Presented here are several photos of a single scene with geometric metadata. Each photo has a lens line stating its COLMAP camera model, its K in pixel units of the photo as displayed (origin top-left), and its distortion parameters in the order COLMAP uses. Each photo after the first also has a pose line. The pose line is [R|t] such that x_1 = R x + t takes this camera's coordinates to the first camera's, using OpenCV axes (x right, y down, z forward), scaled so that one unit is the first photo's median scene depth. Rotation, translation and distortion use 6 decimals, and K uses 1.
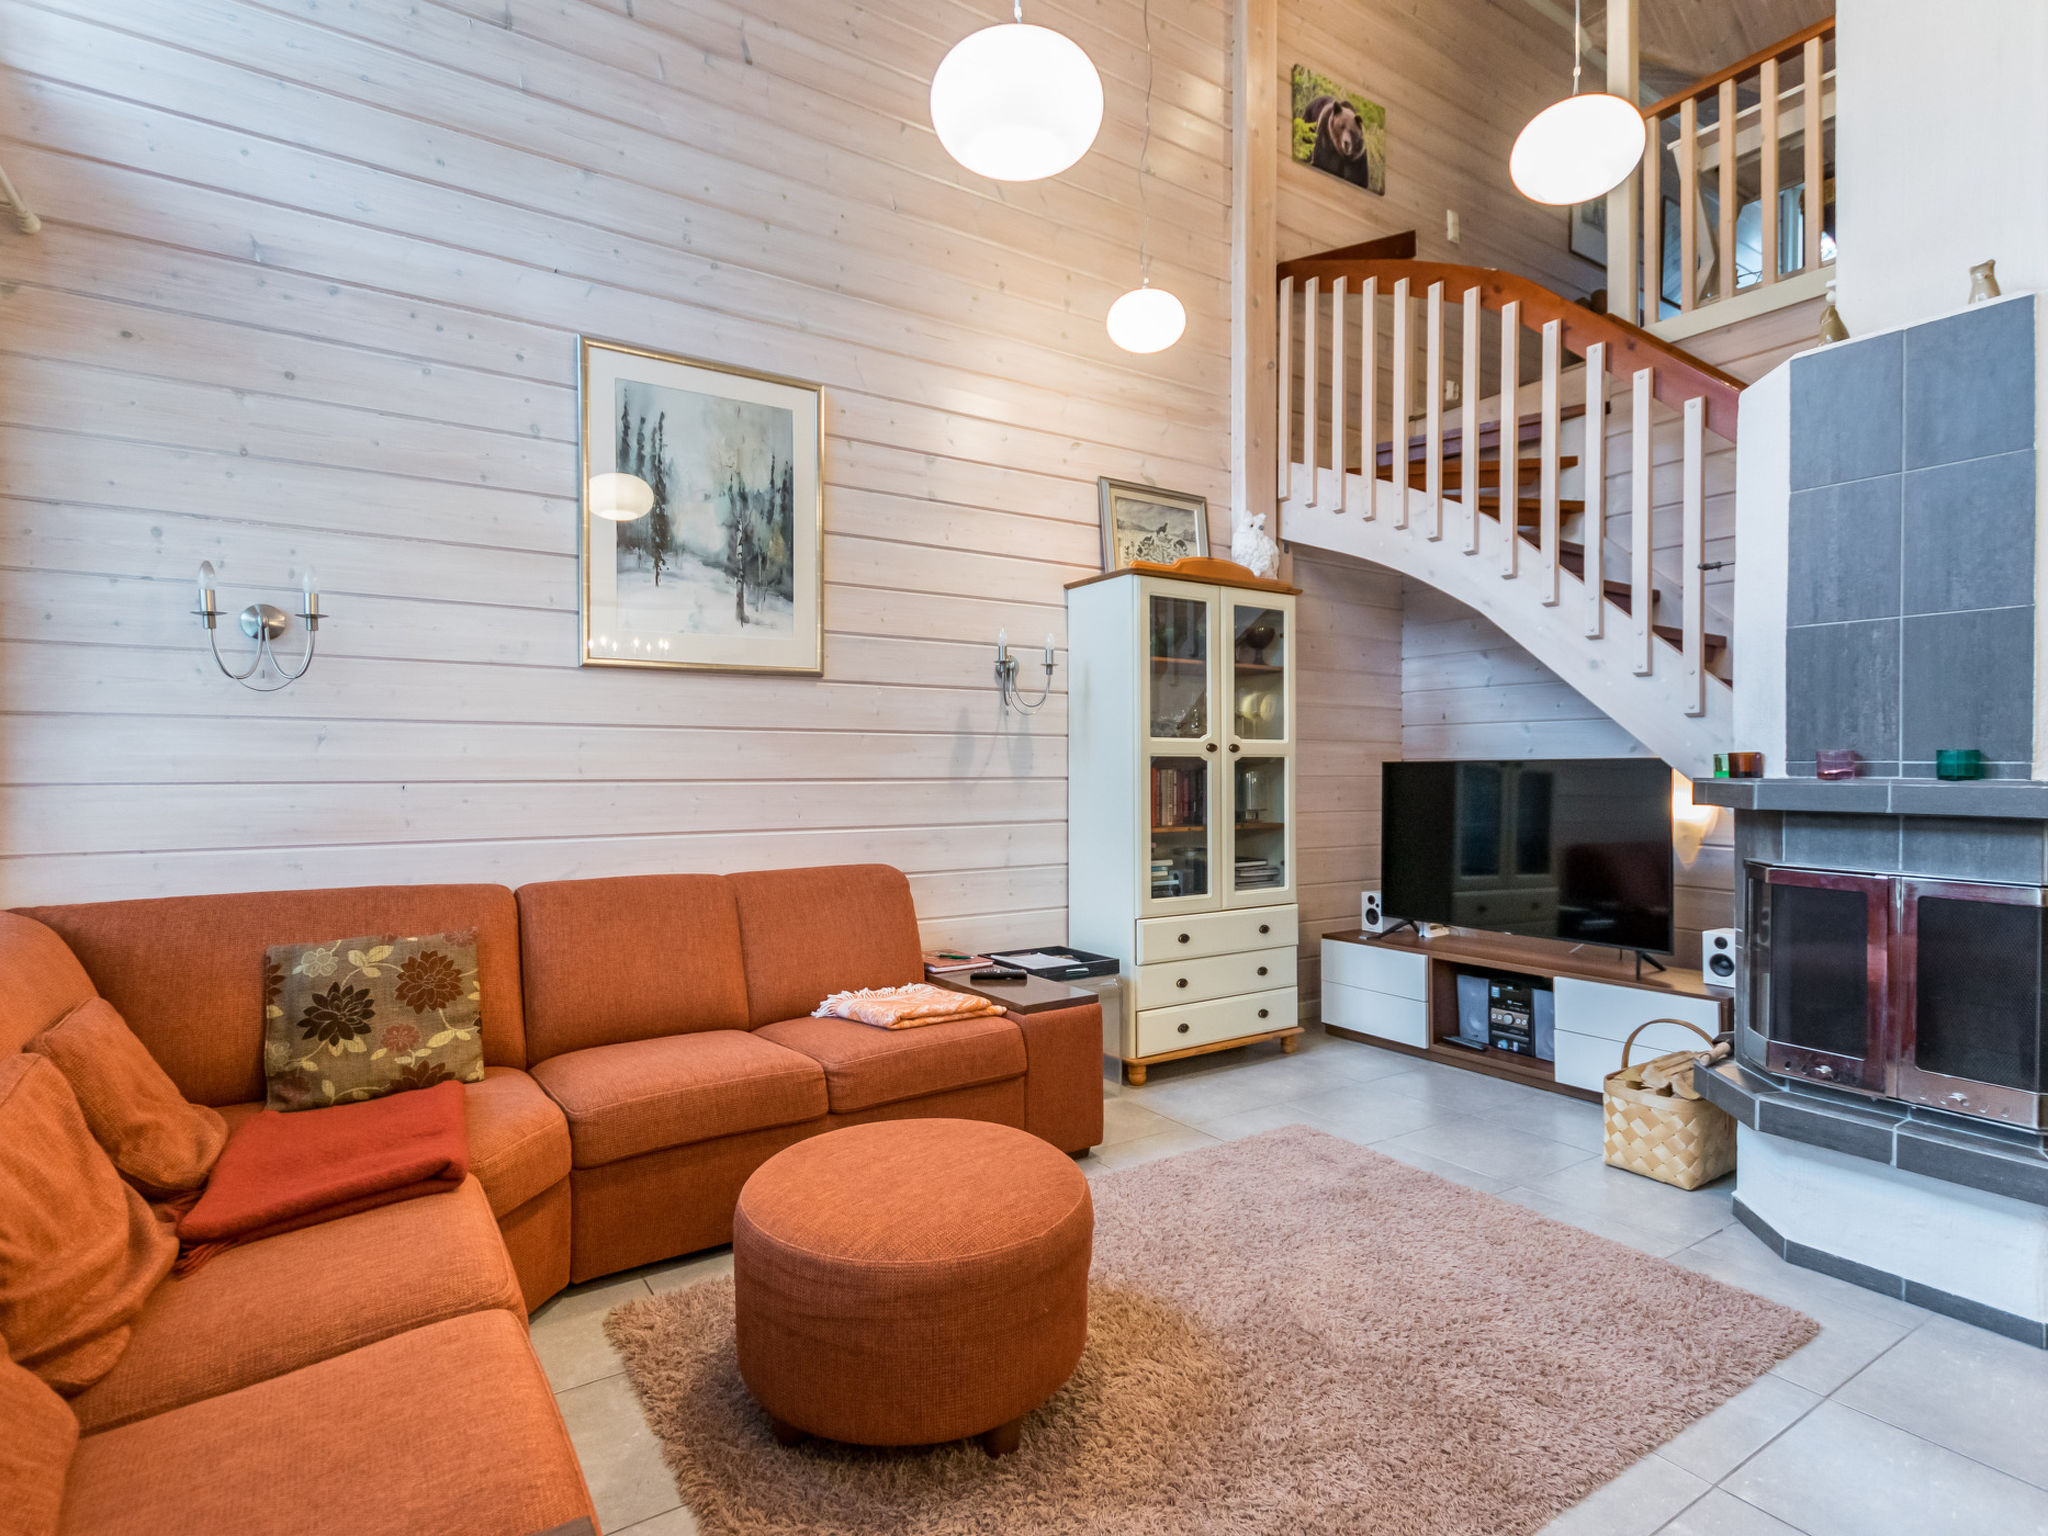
lens RADIAL K [[1032.6, 0, 1023.7], [0, 1032.6, 766.6], [0, 0, 1]] dist [0.017148, -0.004620]
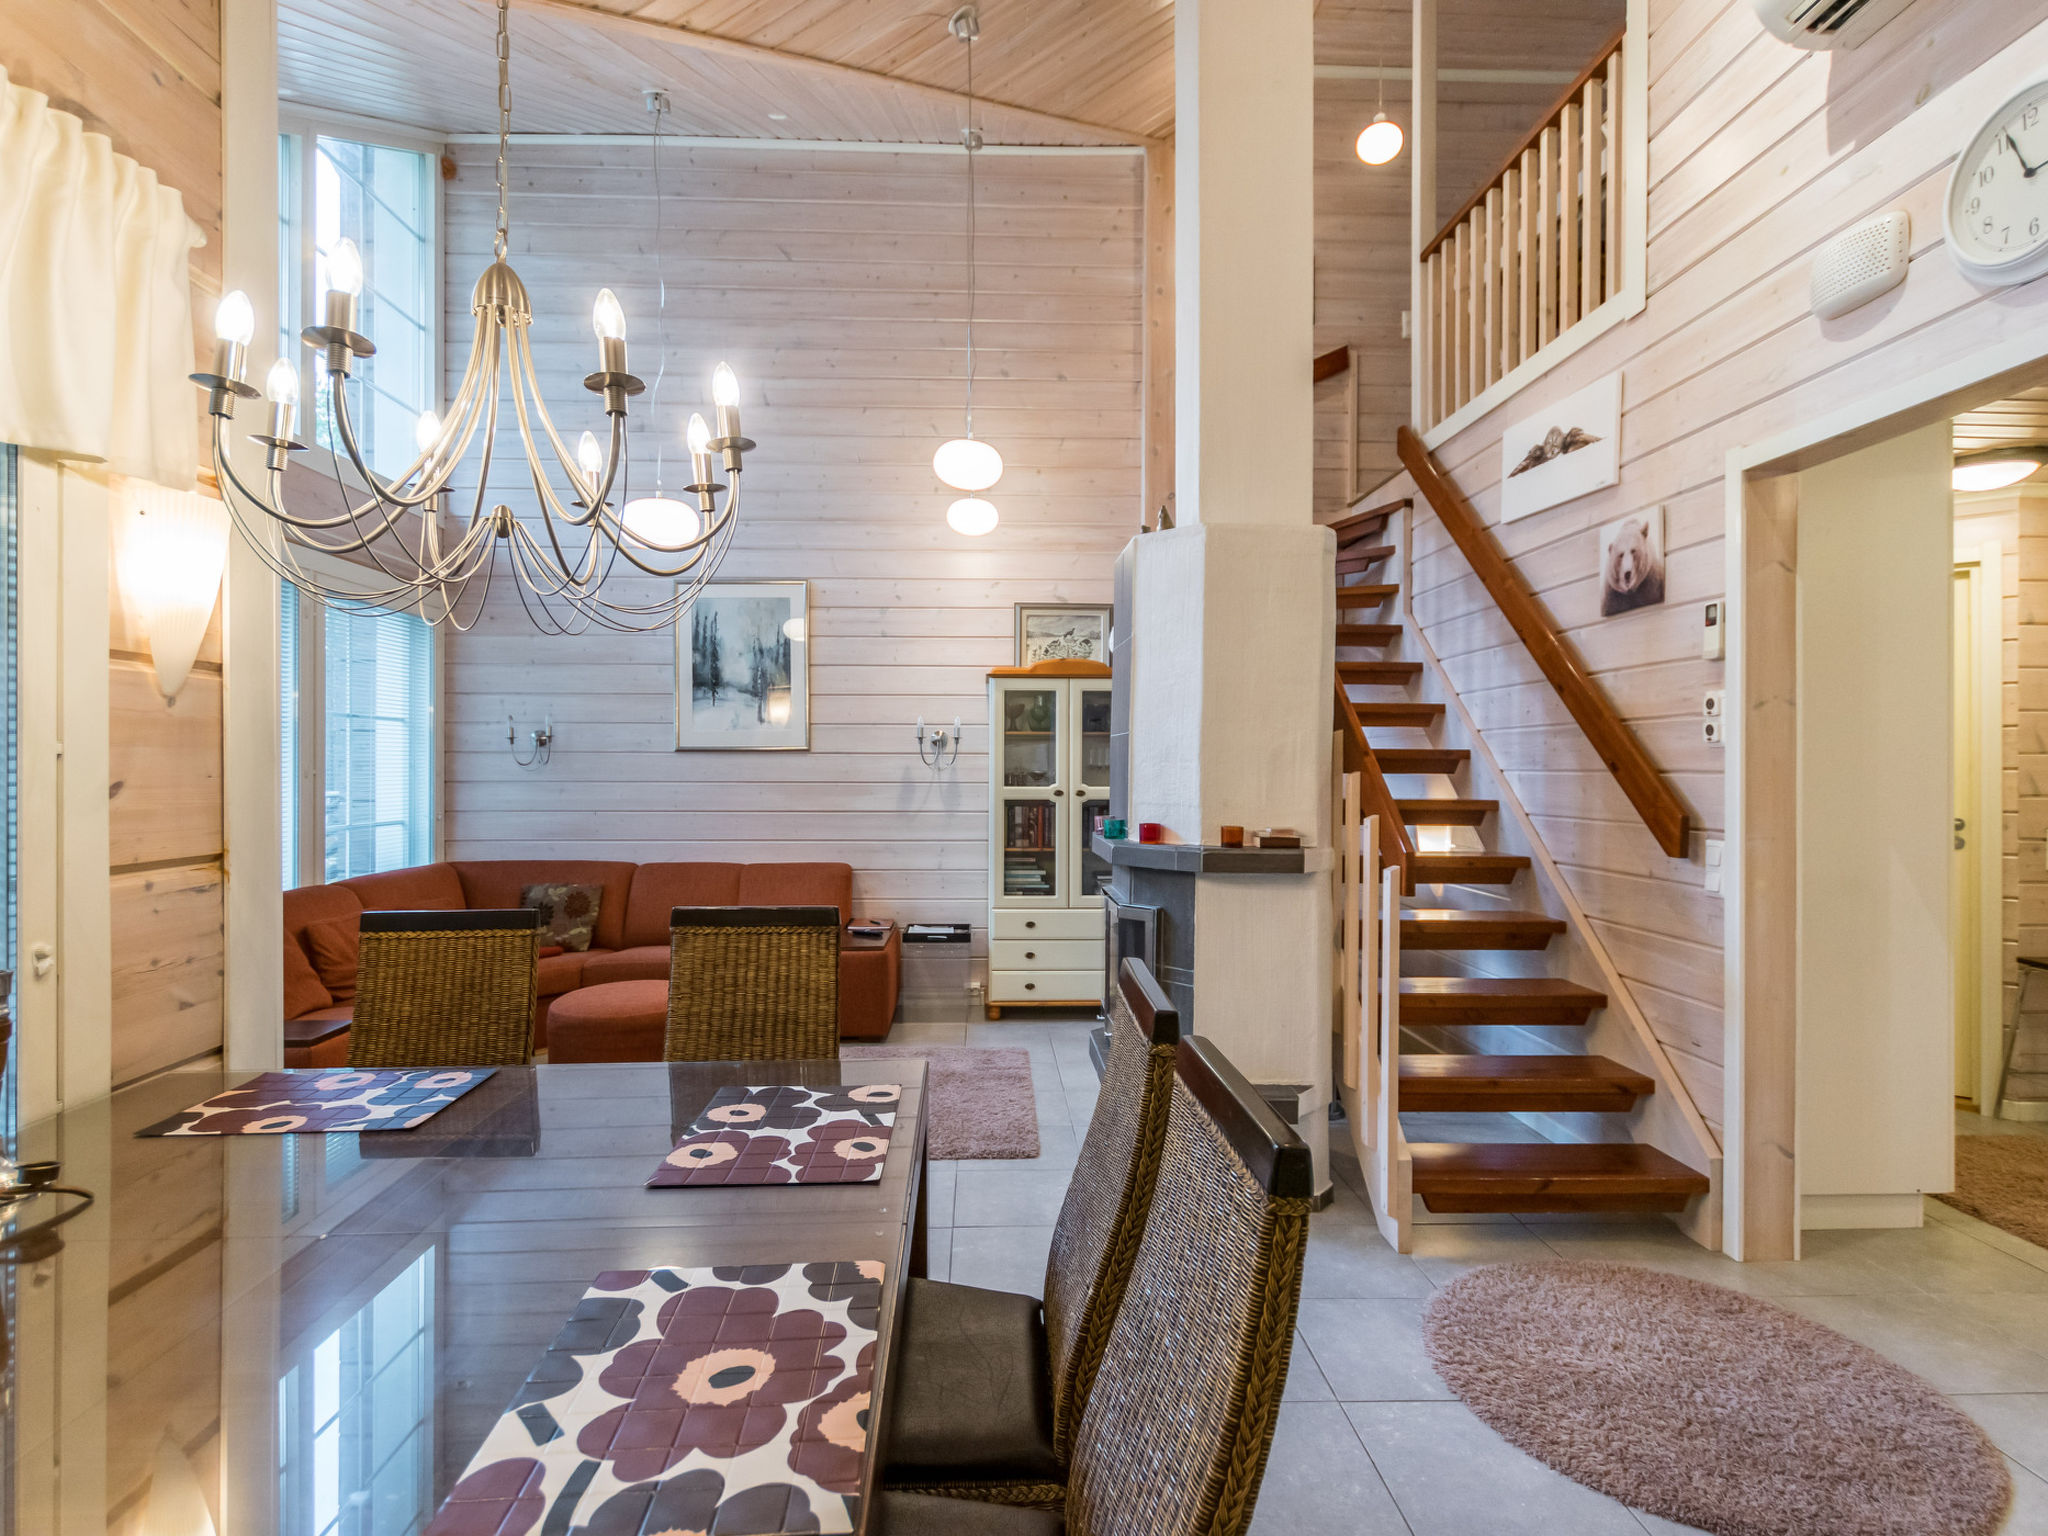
lens RADIAL K [[1032.6, 0, 1017.1], [0, 1032.6, 773.2], [0, 0, 1]] dist [0.017148, -0.004620]
pose [[0.859158, 0.001653, -0.511708, 0.895555], [-0.002265, 0.999997, -0.000572, -0.046461], [0.511705, 0.001650, 0.859159, -0.260915]]
